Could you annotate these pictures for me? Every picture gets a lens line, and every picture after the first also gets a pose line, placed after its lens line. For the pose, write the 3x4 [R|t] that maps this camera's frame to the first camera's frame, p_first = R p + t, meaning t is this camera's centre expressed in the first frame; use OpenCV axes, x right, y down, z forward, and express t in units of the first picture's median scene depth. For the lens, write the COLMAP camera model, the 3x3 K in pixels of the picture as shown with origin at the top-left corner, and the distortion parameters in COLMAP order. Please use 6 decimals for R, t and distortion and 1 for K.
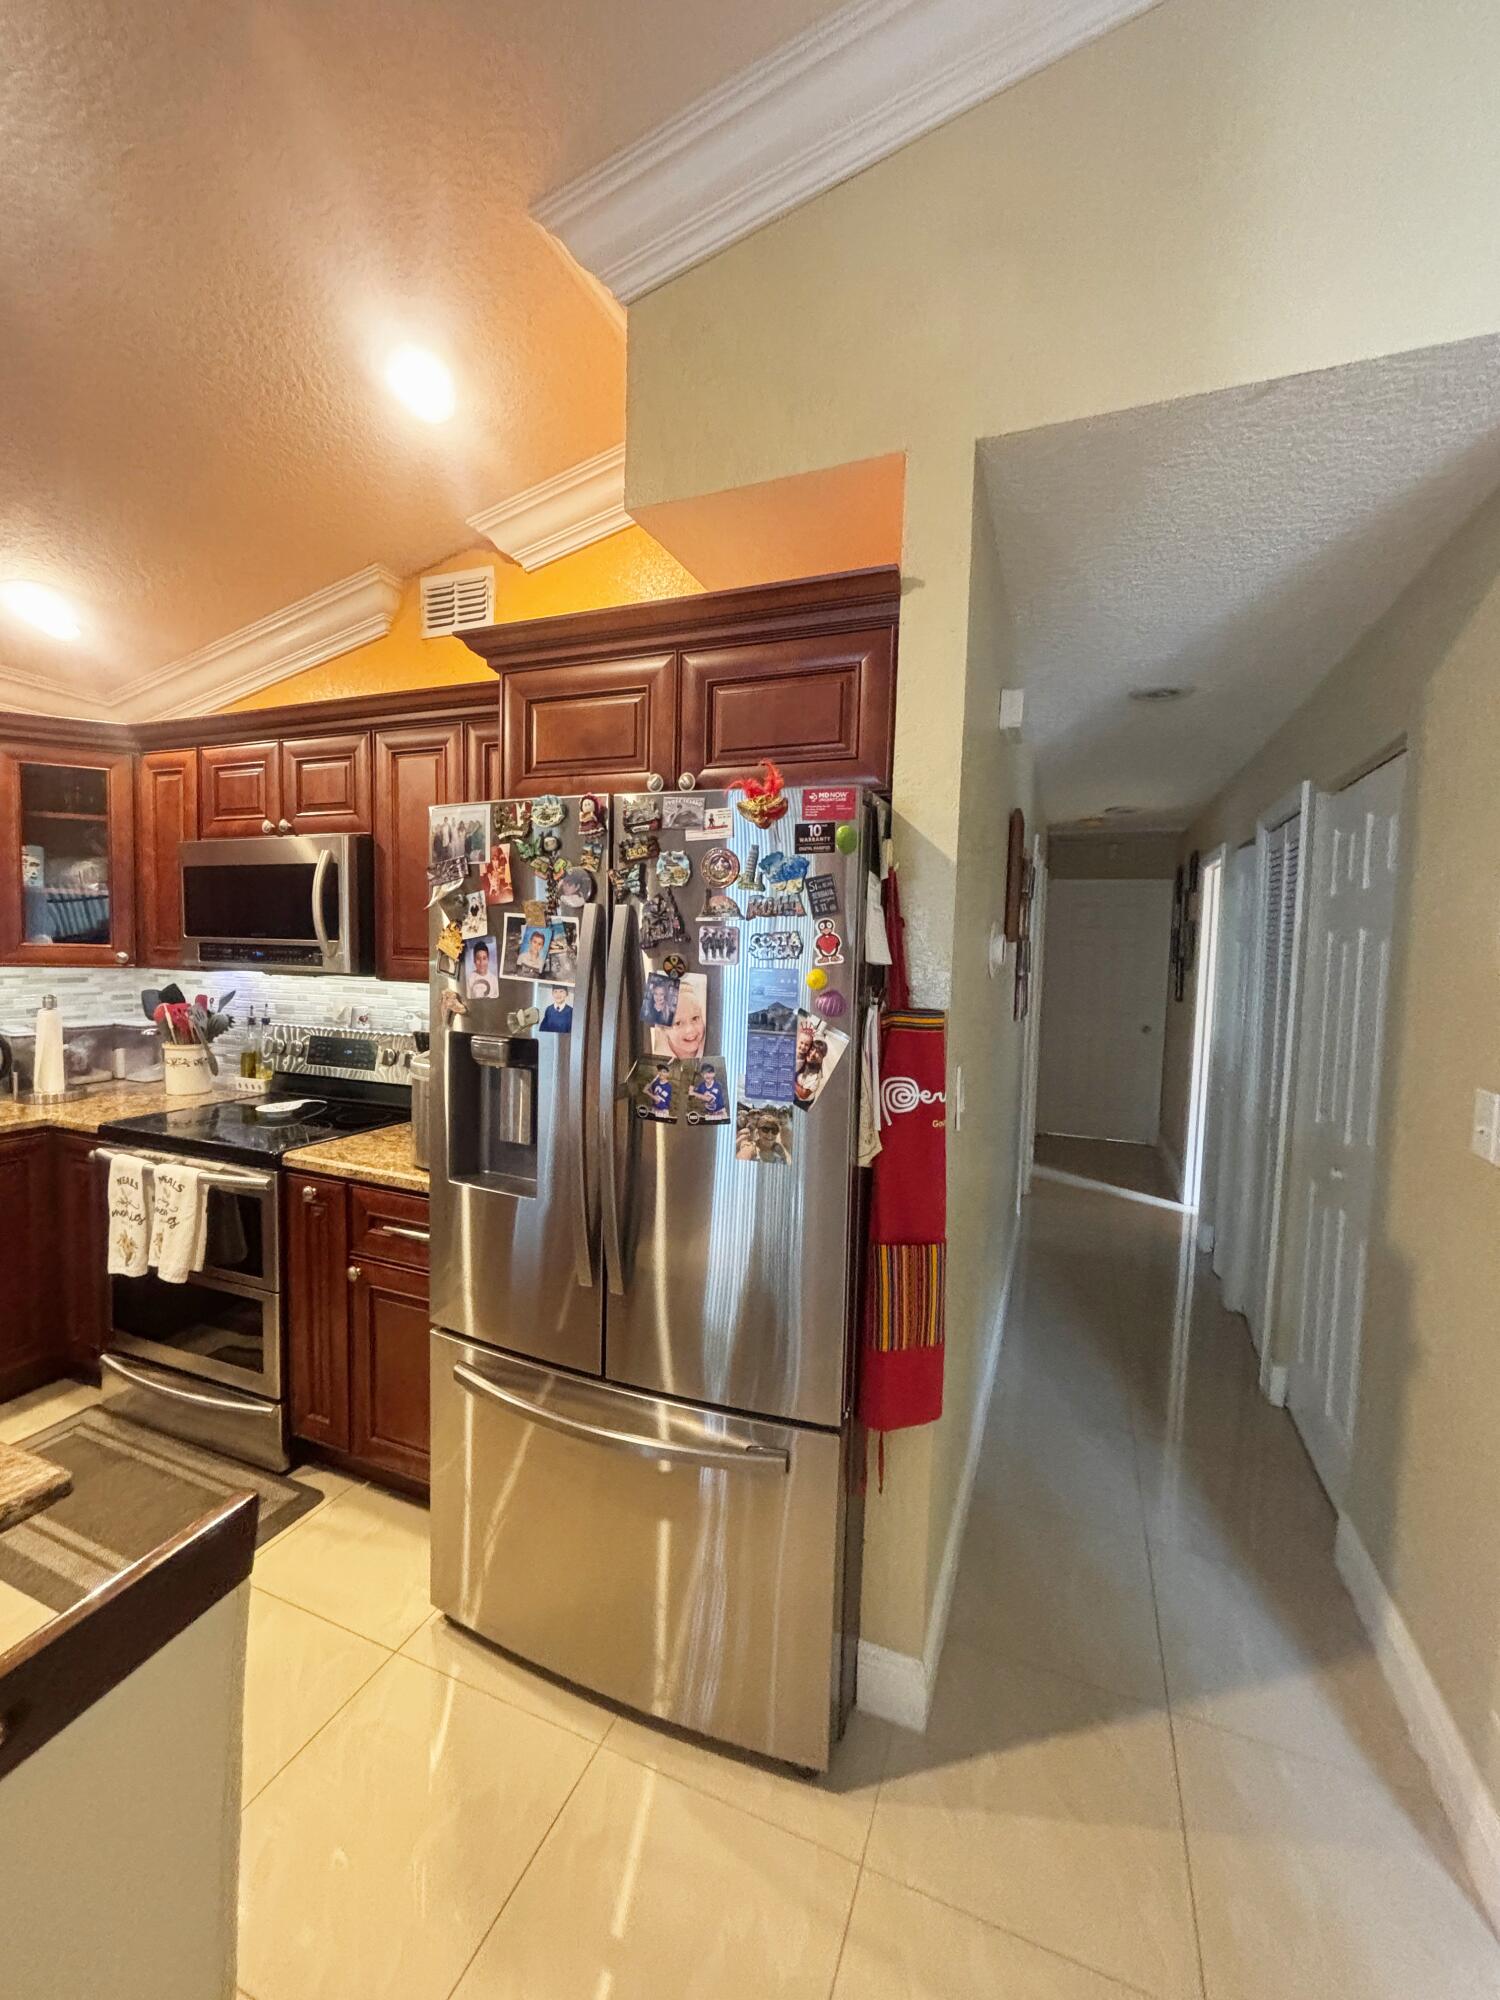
lens RADIAL K [[797.0, 0, 750.0], [0, 797.0, 1000.0], [0, 0, 1]] dist [-0.003297, 0.002615]
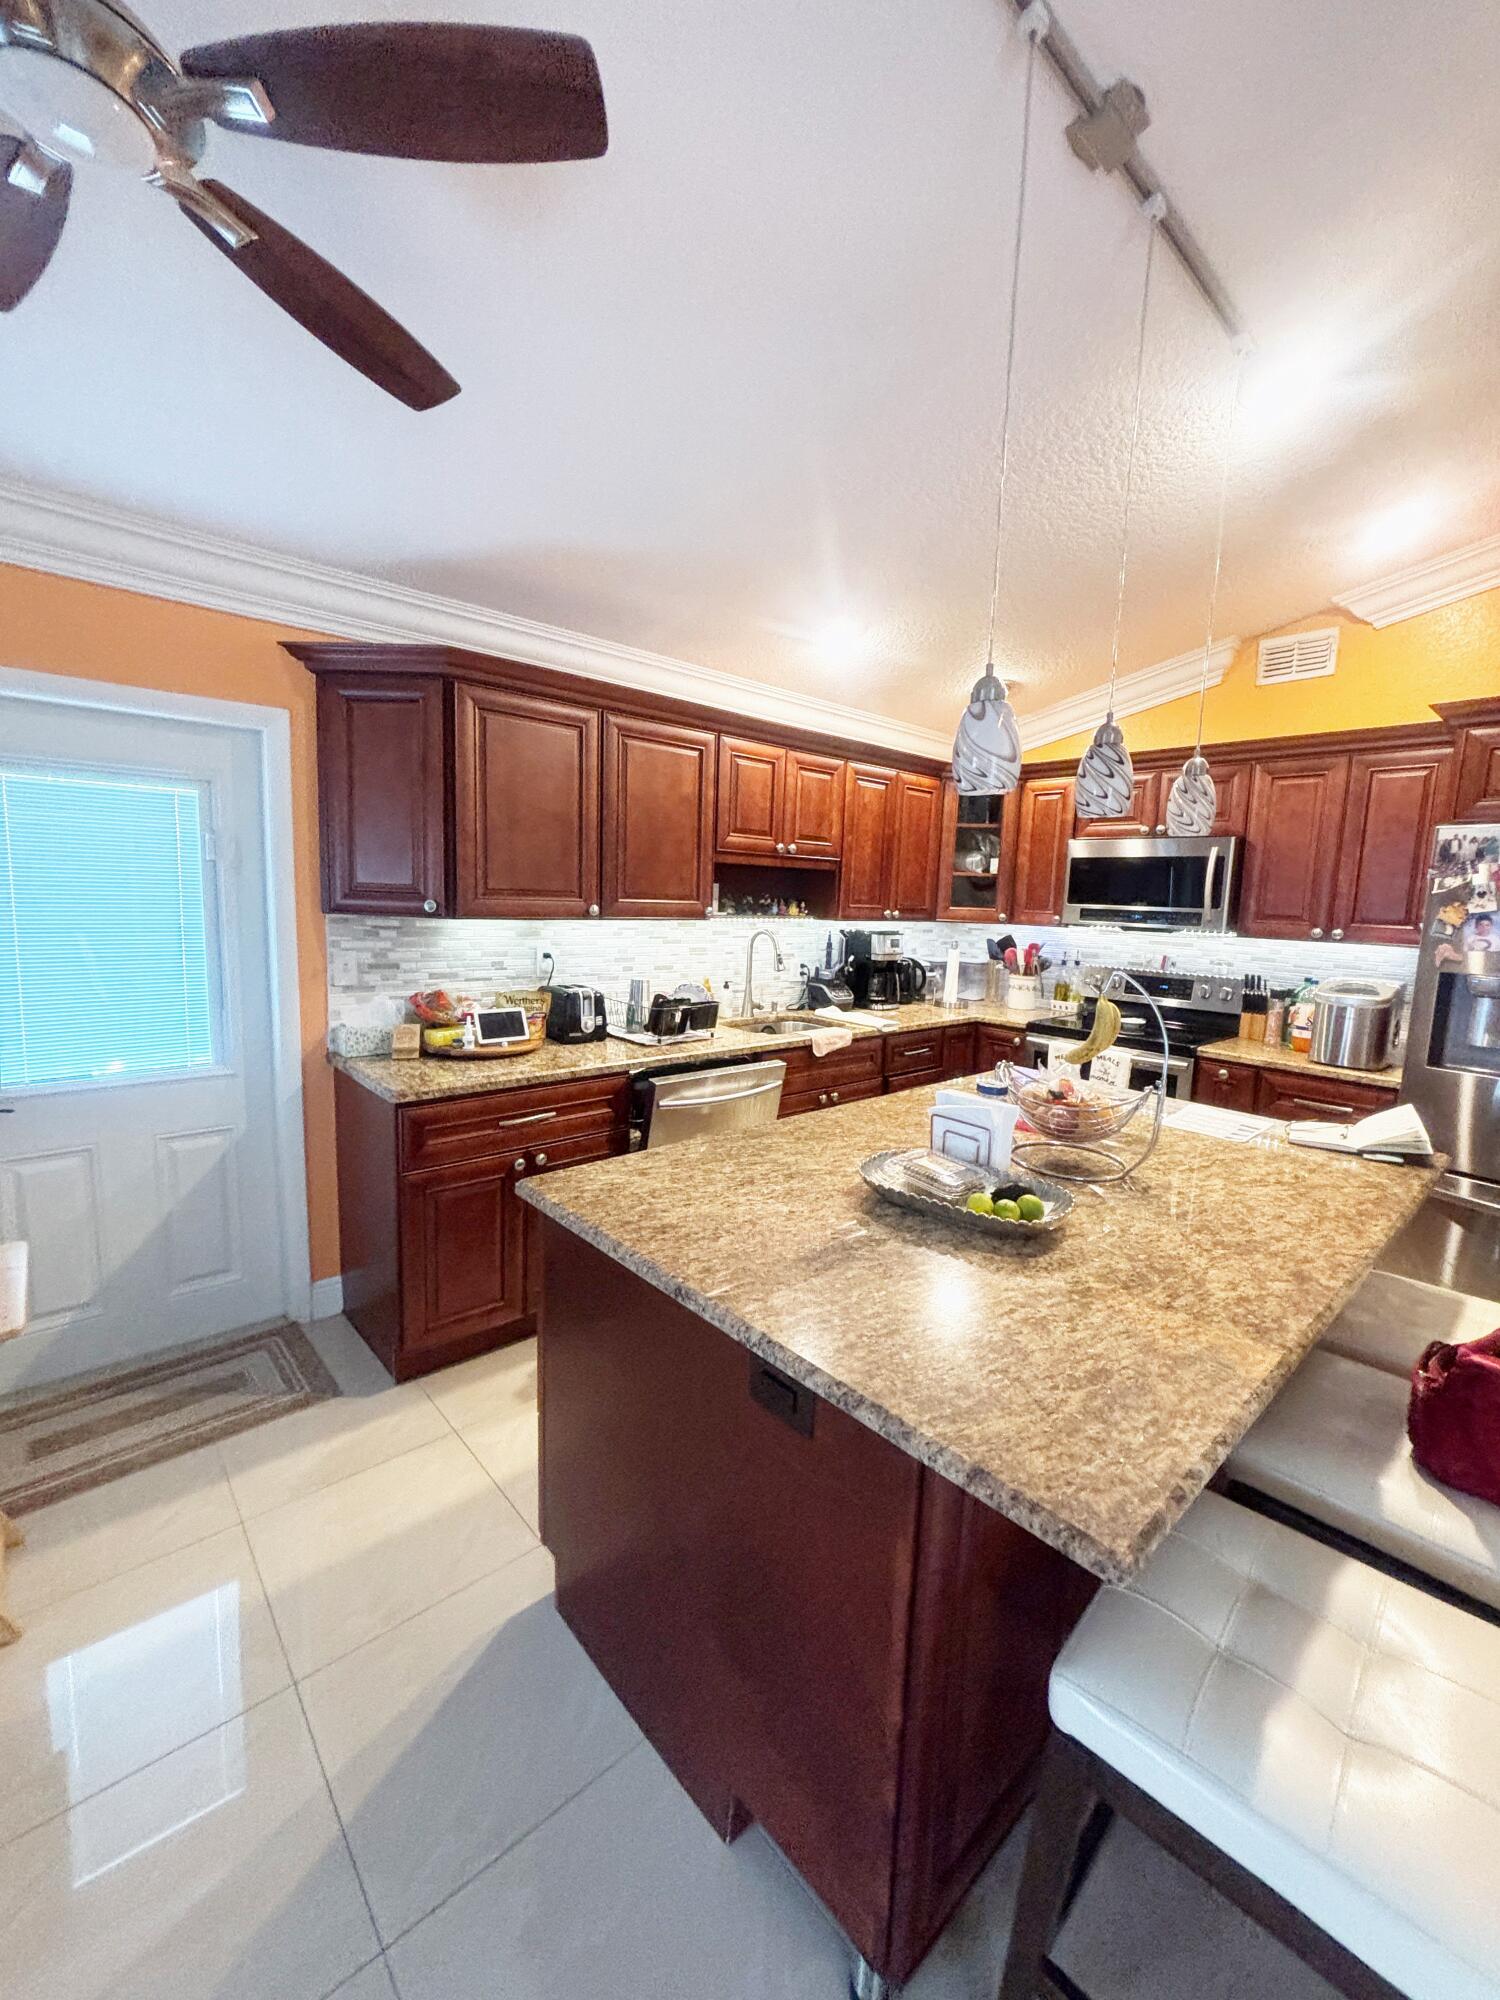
lens RADIAL K [[797.0, 0, 750.0], [0, 797.0, 1000.0], [0, 0, 1]] dist [-0.003297, 0.002615]
pose [[0.900031, 0.063689, -0.431146, -0.603003], [-0.042751, 0.997395, 0.058093, 0.040629], [0.433723, -0.033853, 0.900410, -0.652502]]
